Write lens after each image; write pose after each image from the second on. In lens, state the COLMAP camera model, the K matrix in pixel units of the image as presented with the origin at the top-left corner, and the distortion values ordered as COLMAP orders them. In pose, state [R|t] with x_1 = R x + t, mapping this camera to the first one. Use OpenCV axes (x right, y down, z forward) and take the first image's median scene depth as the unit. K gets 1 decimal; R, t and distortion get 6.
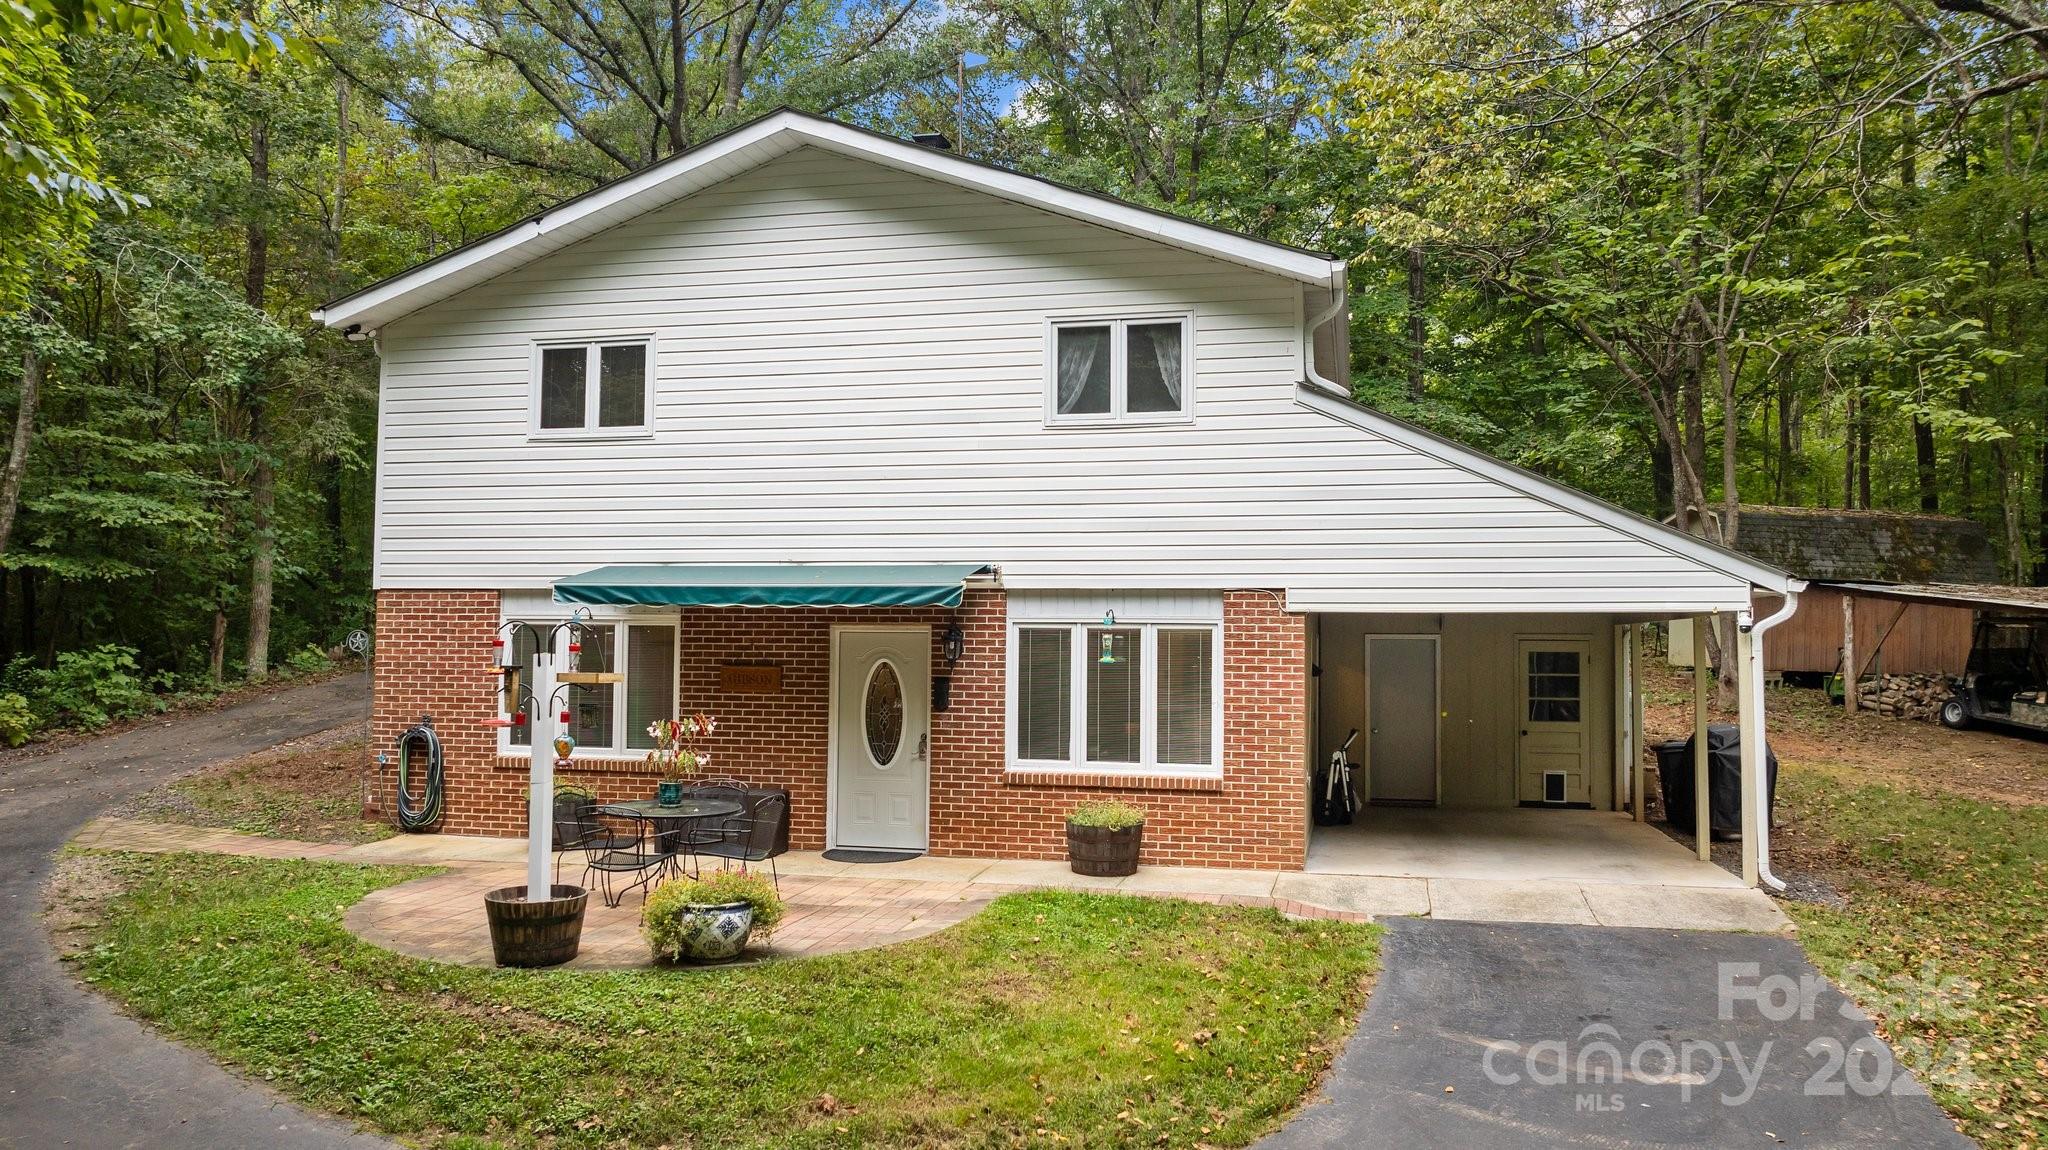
lens RADIAL K [[1453.3, 0, 1024.0], [0, 1453.3, 575.0], [0, 0, 1]] dist [-0.023884, 0.009792]
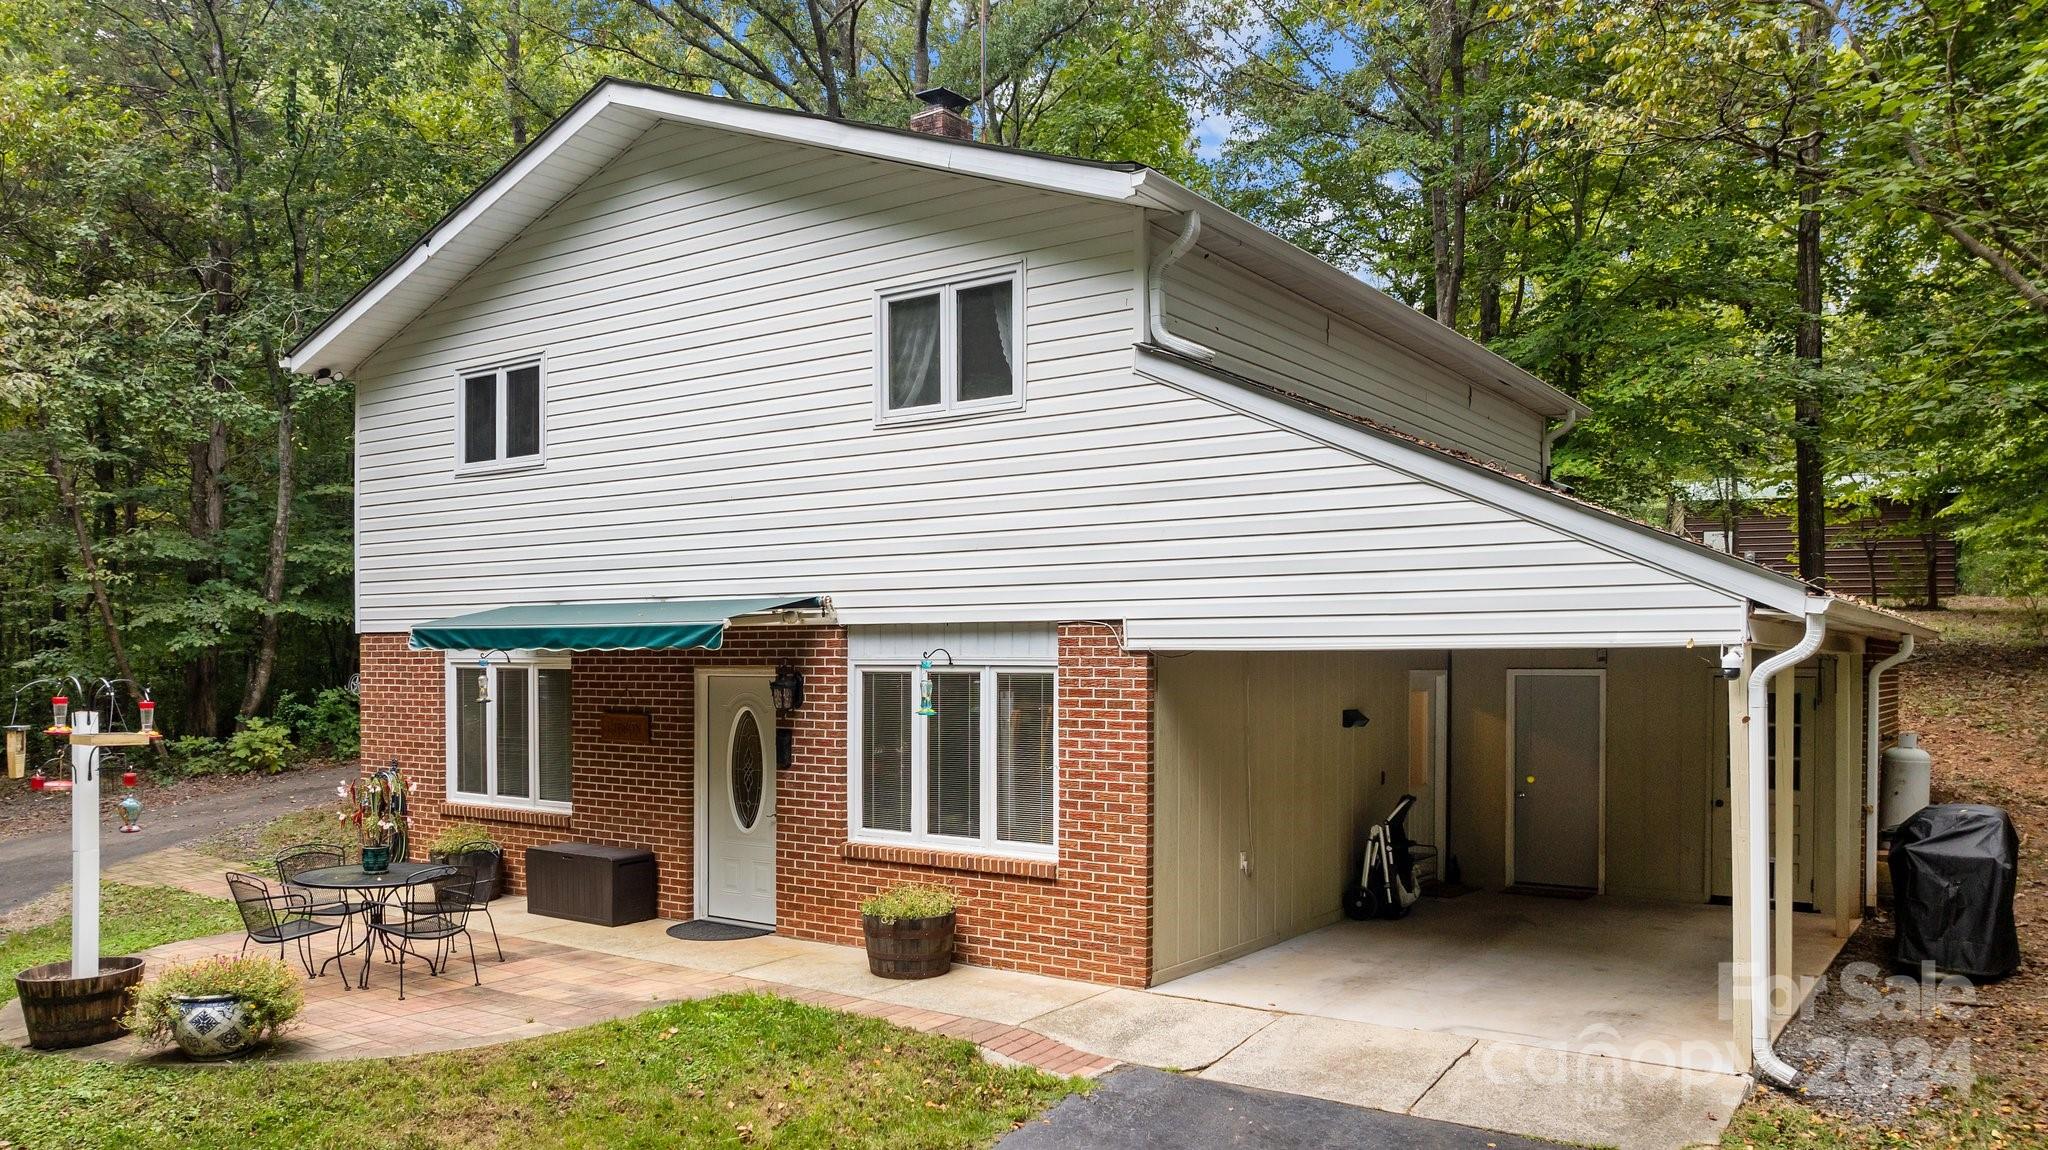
lens RADIAL K [[1489.3, 0, 1024.2], [0, 1489.3, 685.6], [0, 0, 1]] dist [-0.024693, 0.003950]
pose [[0.925058, -0.000749, -0.379826, 0.412120], [0.024532, 0.998028, 0.057779, -0.002511], [0.379034, -0.062767, 0.923252, 0.249378]]
